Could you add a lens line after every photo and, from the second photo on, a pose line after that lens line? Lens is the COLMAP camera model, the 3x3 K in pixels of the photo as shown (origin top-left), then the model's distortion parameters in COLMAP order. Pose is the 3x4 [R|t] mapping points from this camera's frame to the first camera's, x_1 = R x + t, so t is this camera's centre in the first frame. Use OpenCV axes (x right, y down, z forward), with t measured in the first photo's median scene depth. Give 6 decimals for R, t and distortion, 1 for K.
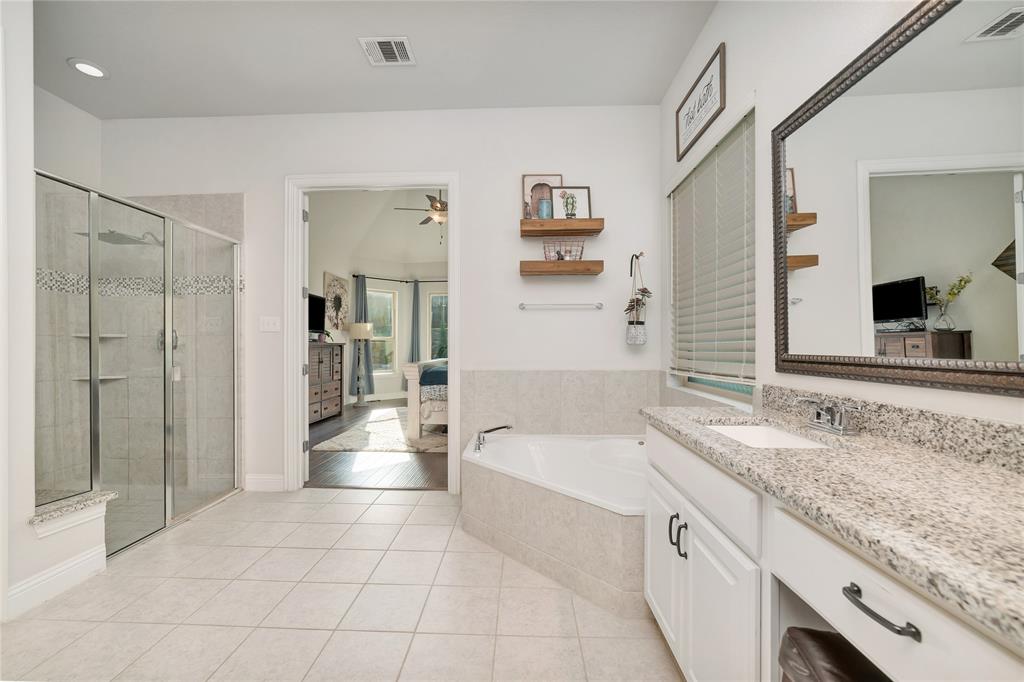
lens RADIAL K [[414.4, 0, 516.8], [0, 414.4, 344.7], [0, 0, 1]] dist [-0.023510, 0.002928]
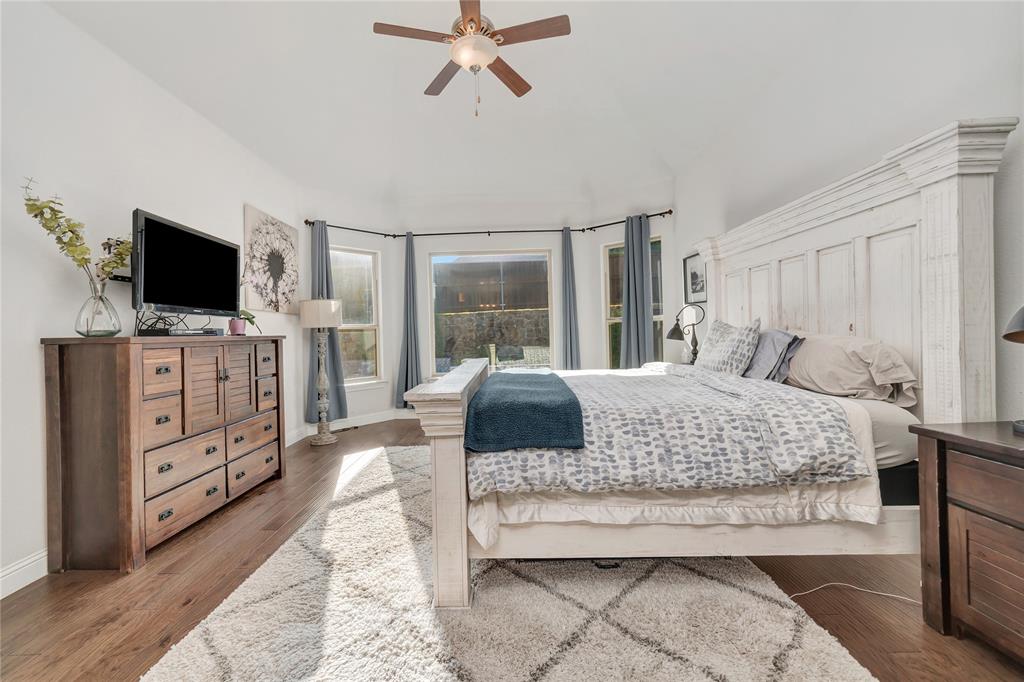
lens RADIAL K [[414.4, 0, 503.3], [0, 414.4, 341.3], [0, 0, 1]] dist [-0.023510, 0.002928]
pose [[0.999602, -0.021783, 0.017949, -0.133847], [0.021380, 0.999522, 0.022342, -0.002172], [-0.018427, -0.021950, 0.999589, 0.422673]]
